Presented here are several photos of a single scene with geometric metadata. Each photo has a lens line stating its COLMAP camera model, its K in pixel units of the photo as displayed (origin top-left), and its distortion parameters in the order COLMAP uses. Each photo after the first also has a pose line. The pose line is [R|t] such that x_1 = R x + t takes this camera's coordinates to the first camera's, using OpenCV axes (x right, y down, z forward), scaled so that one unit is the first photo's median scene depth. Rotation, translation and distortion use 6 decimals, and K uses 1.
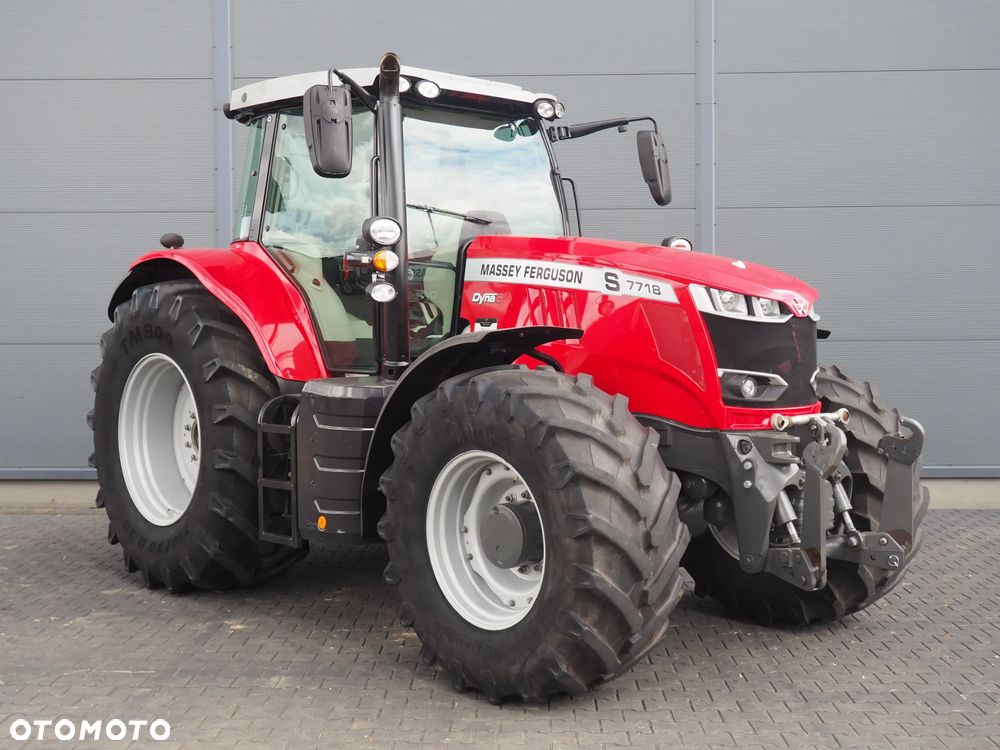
lens RADIAL K [[1208.9, 0, 525.3], [0, 1208.9, 343.7], [0, 0, 1]] dist [-0.017397, 0.085148]
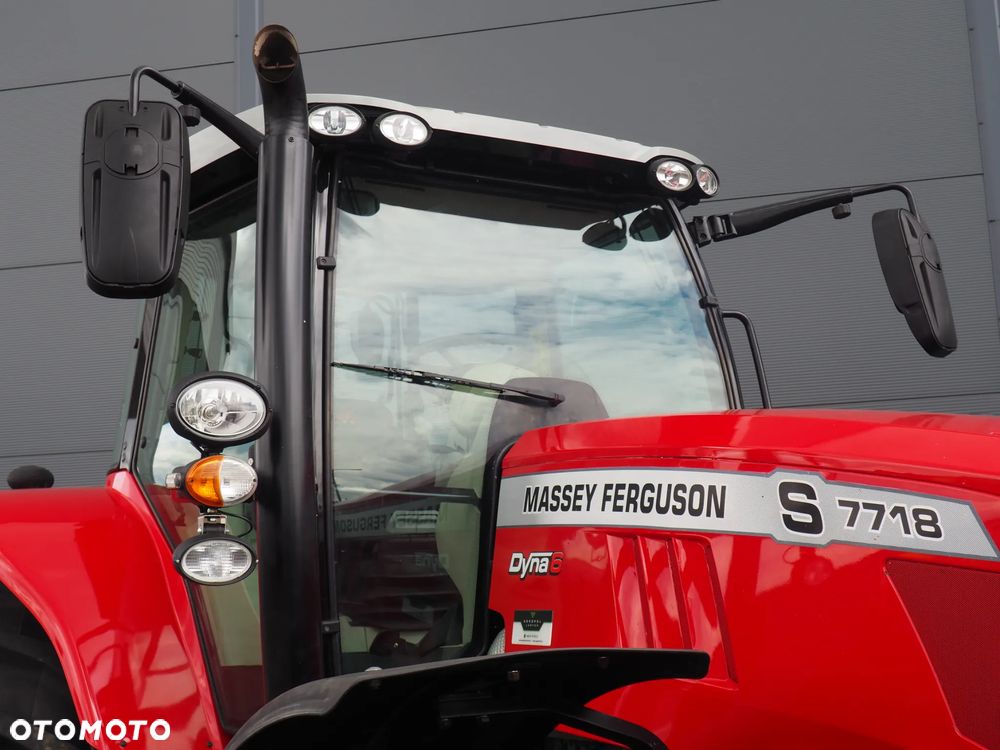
lens RADIAL K [[1208.9, 0, 525.3], [0, 1208.9, 343.7], [0, 0, 1]] dist [-0.017397, 0.085148]
pose [[0.971684, -0.074745, -0.224152, 0.063336], [0.025032, 0.975873, -0.216899, -0.019028], [0.234956, 0.205146, 0.950111, 0.520829]]
